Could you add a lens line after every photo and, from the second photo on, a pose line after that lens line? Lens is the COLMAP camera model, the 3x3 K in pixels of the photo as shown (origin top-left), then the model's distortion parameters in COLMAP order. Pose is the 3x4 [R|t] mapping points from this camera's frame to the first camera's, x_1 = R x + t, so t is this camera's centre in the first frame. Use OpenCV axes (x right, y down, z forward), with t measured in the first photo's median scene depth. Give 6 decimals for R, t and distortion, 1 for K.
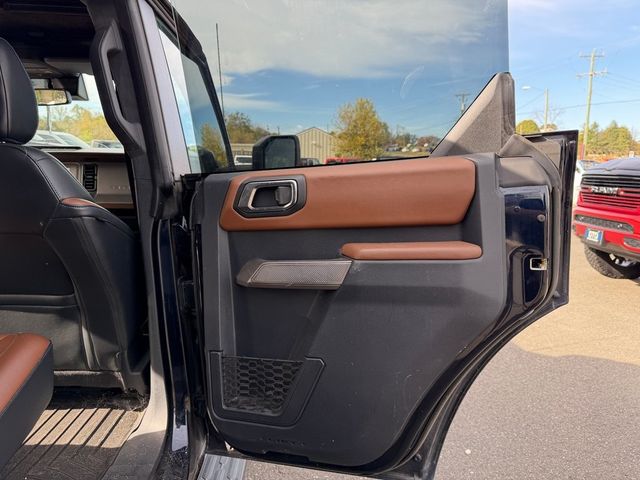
lens RADIAL K [[462.9, 0, 316.5], [0, 462.9, 238.1], [0, 0, 1]] dist [0.044509, -0.069538]
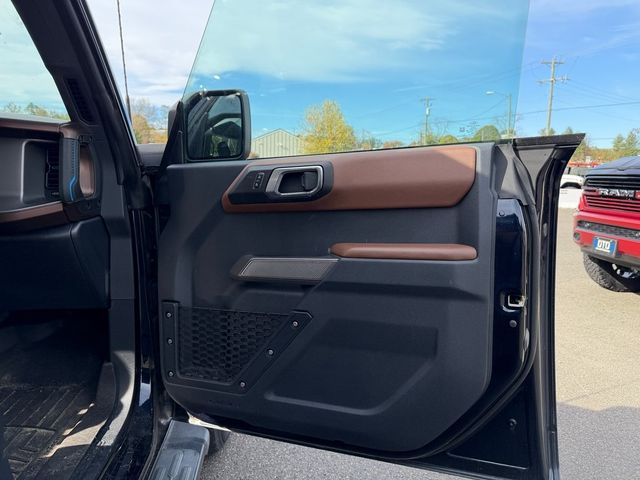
lens RADIAL K [[462.6, 0, 320.6], [0, 462.6, 235.2], [0, 0, 1]] dist [0.044982, -0.052443]
pose [[0.996749, -0.005708, 0.080373, 0.000471], [0.006780, 0.999892, -0.013071, -0.013929], [-0.080289, 0.013574, 0.996679, 0.151952]]
